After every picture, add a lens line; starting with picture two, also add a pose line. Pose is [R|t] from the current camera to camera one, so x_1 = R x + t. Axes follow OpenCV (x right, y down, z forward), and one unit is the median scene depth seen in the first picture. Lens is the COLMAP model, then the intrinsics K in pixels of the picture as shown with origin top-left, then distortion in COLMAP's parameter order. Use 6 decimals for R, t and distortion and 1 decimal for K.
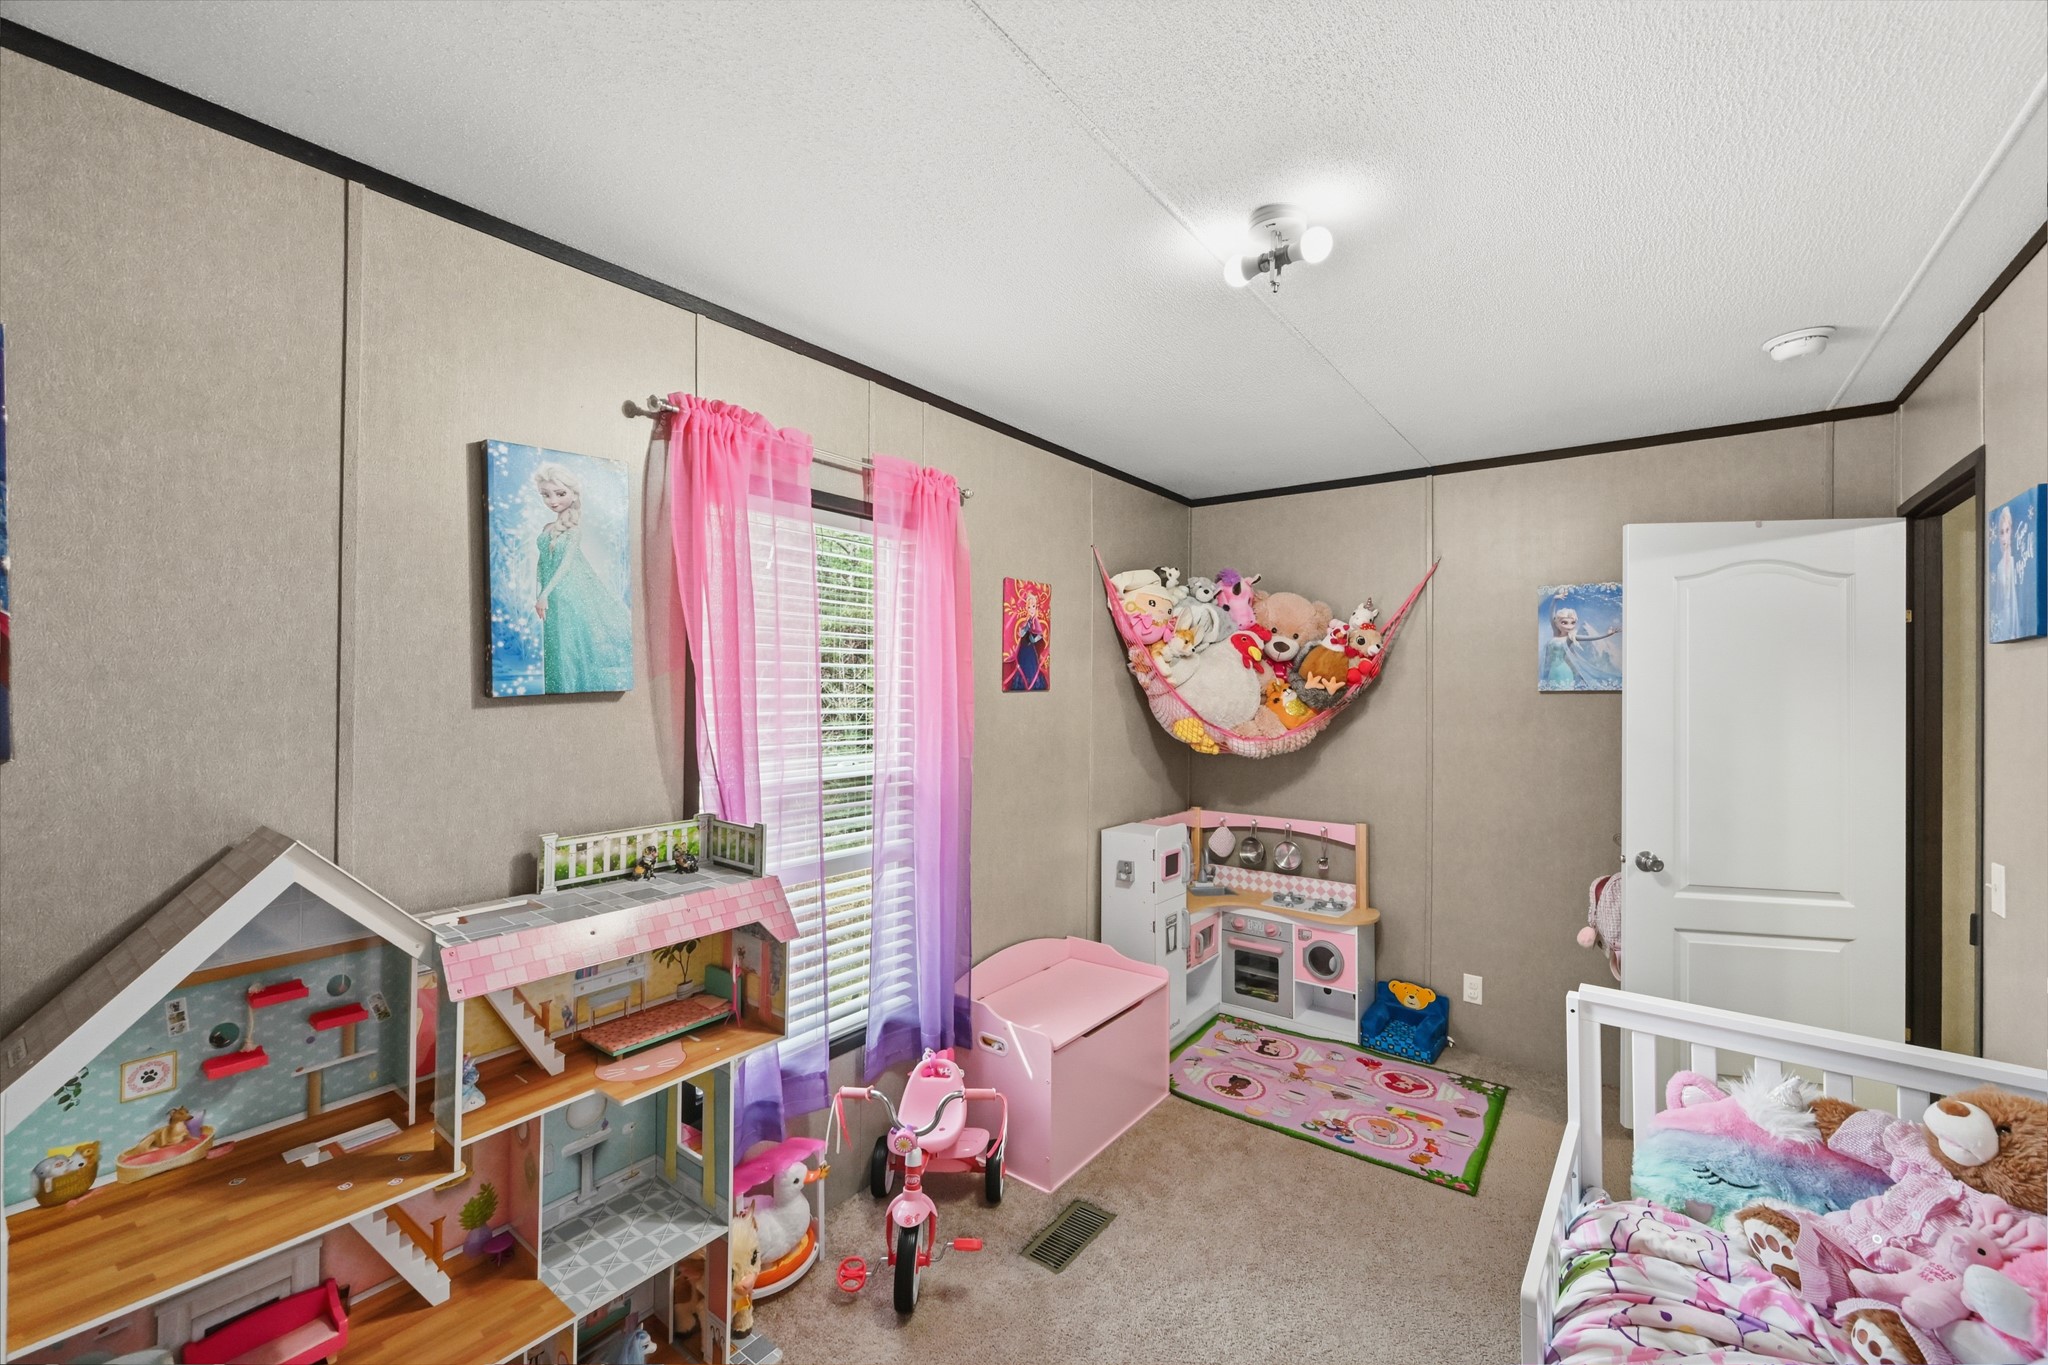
lens RADIAL K [[820.5, 0, 1017.3], [0, 820.5, 670.6], [0, 0, 1]] dist [-0.002159, 0.000874]
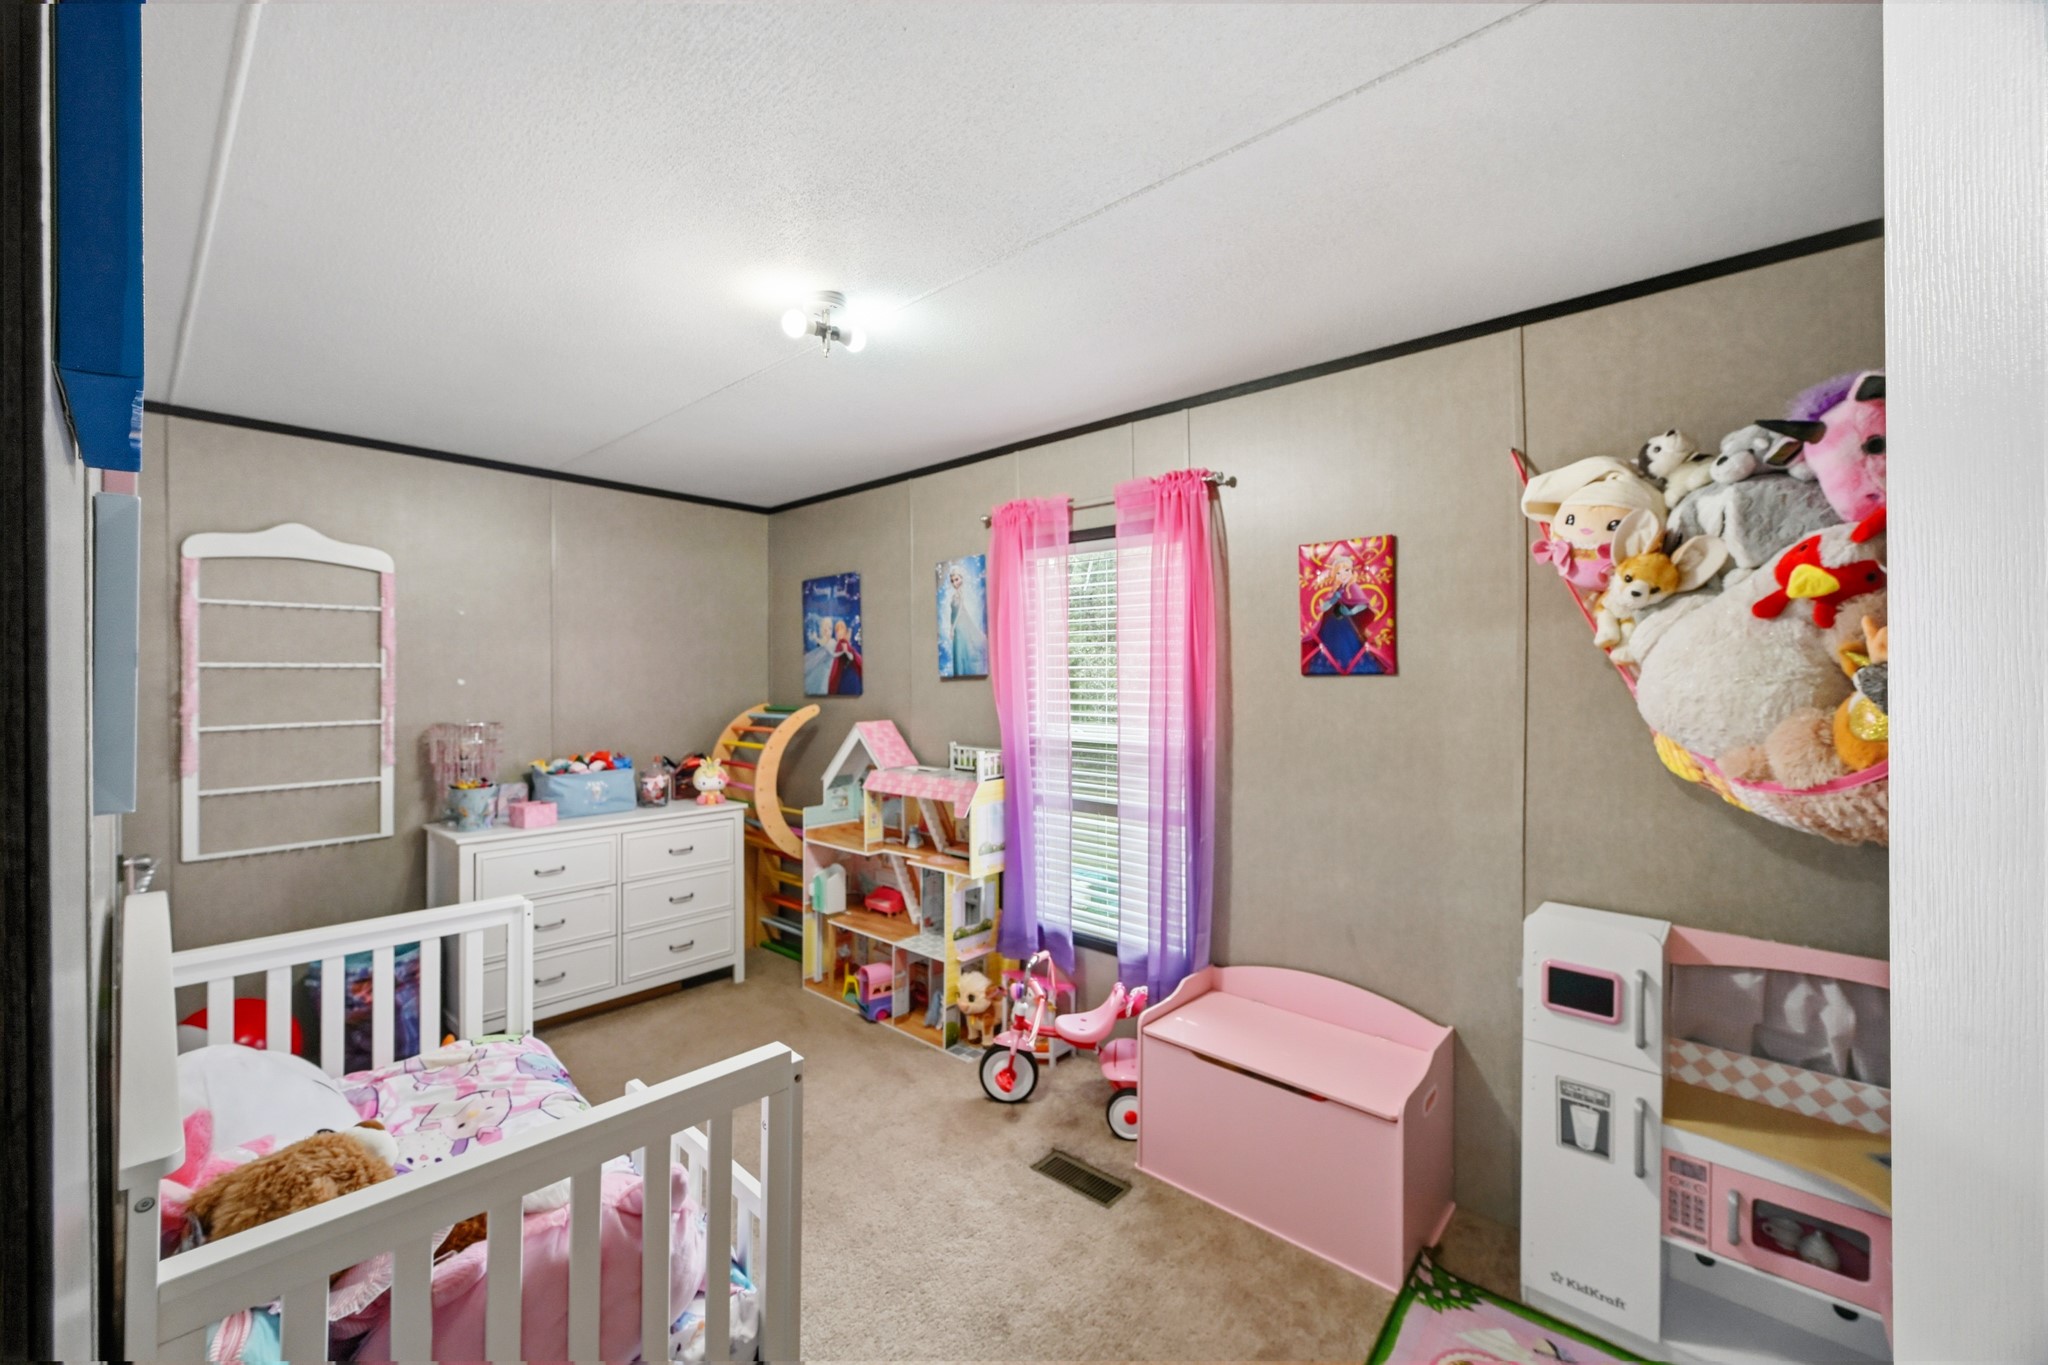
lens RADIAL K [[820.5, 0, 1016.7], [0, 820.5, 684.4], [0, 0, 1]] dist [-0.002159, 0.000874]
pose [[-0.078766, -0.001351, -0.996892, 1.045261], [0.010099, 0.999947, -0.002153, 0.039182], [0.996842, -0.010237, -0.078748, 0.921124]]
